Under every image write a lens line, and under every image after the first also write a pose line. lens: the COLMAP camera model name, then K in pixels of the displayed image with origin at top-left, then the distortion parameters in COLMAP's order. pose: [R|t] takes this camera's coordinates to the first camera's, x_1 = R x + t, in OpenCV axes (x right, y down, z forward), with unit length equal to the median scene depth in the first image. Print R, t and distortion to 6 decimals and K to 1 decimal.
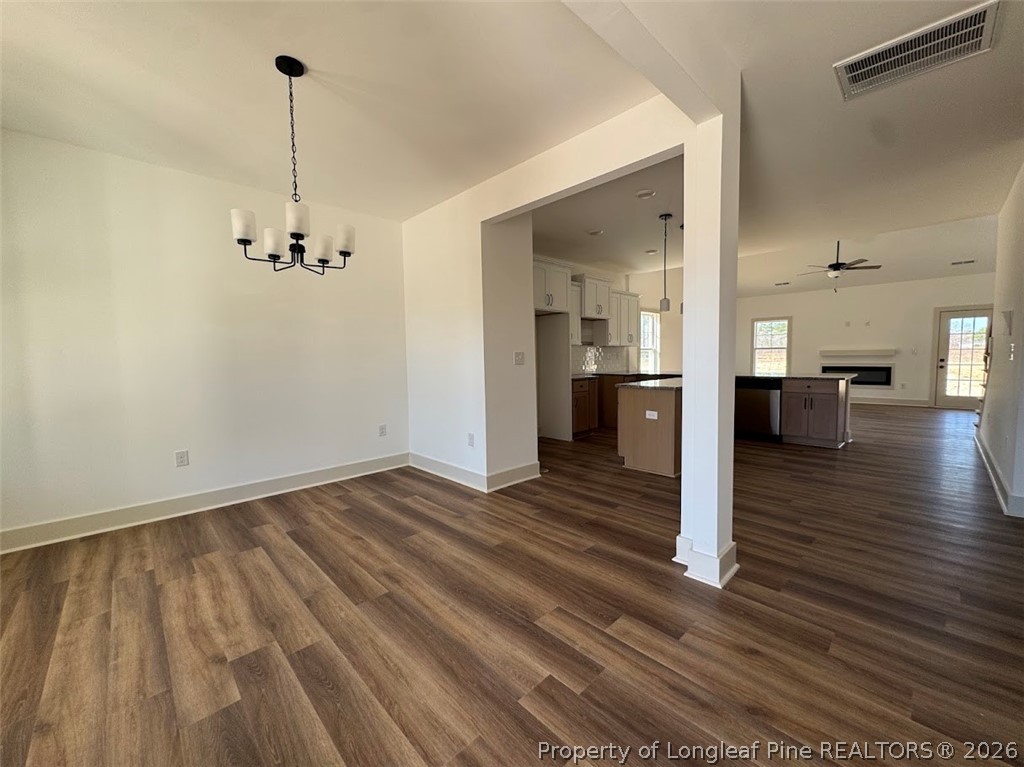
lens RADIAL K [[405.2, 0, 512.9], [0, 405.2, 383.3], [0, 0, 1]] dist [-0.001566, -0.000706]
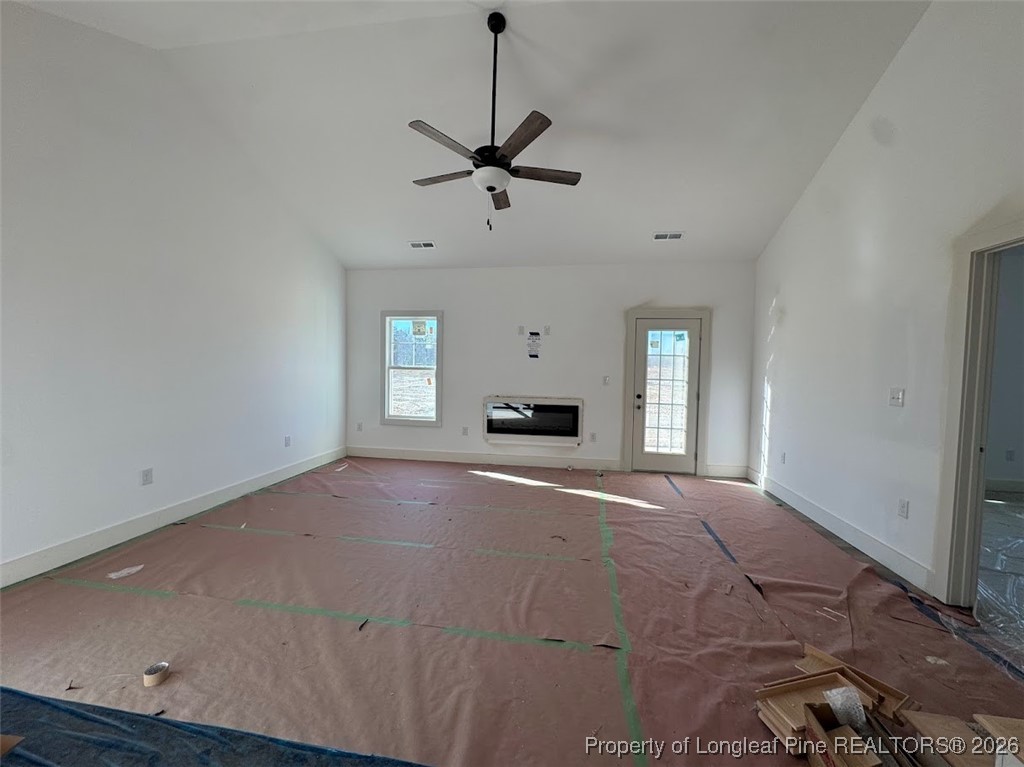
lens RADIAL K [[404.5, 0, 508.2], [0, 404.5, 382.6], [0, 0, 1]] dist [-0.001932, -0.000086]
pose [[0.799330, 0.003262, 0.600883, 0.673448], [0.013699, 0.999626, -0.023650, -0.084727], [-0.600736, 0.027135, 0.798987, 0.797769]]
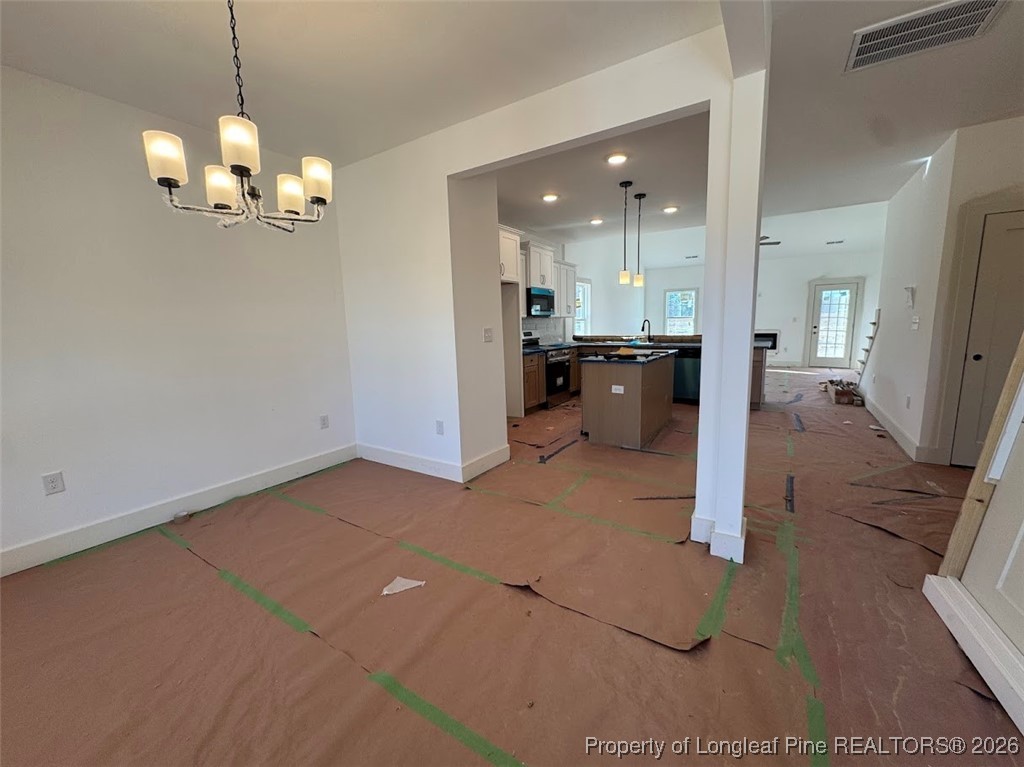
lens RADIAL K [[405.2, 0, 512.9], [0, 405.2, 383.3], [0, 0, 1]] dist [-0.001566, -0.000706]
pose [[0.973649, -0.044167, 0.223733, -0.081173], [0.026856, 0.996446, 0.079836, -0.014630], [-0.226464, -0.071724, 0.971375, 0.058059]]
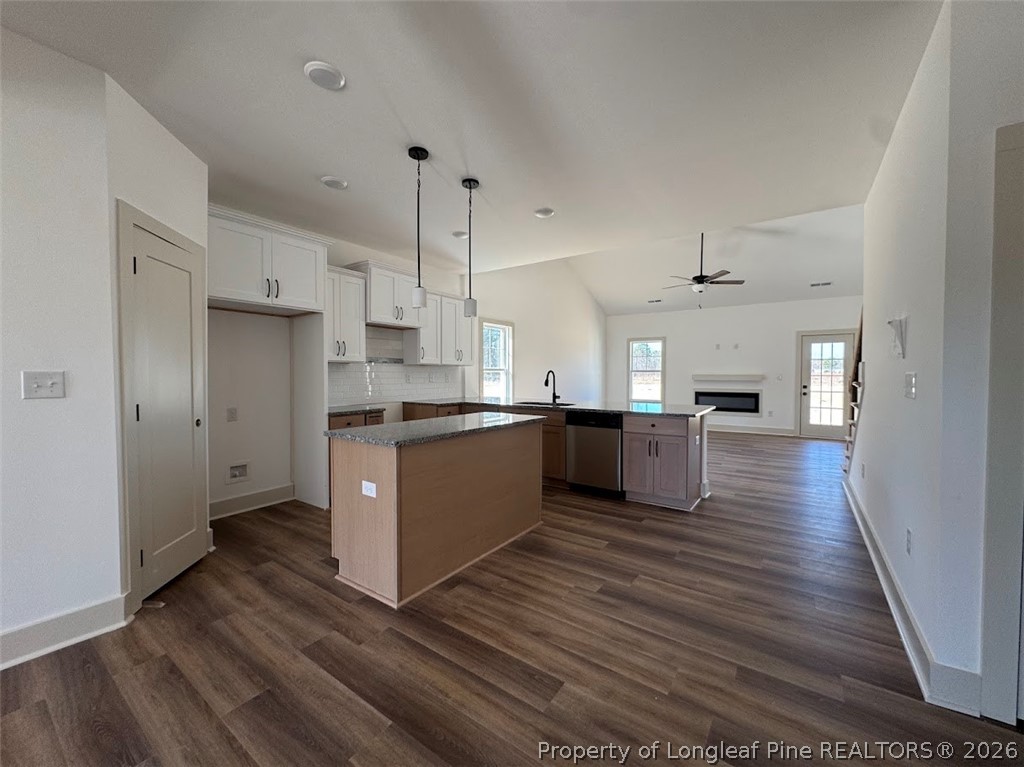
lens RADIAL K [[405.2, 0, 512.9], [0, 405.2, 383.3], [0, 0, 1]] dist [-0.001566, -0.000706]
pose [[0.981297, 0.011209, 0.192175, 0.266528], [-0.002430, 0.998945, -0.045855, -0.025598], [-0.192486, 0.044530, 0.980289, 0.258409]]
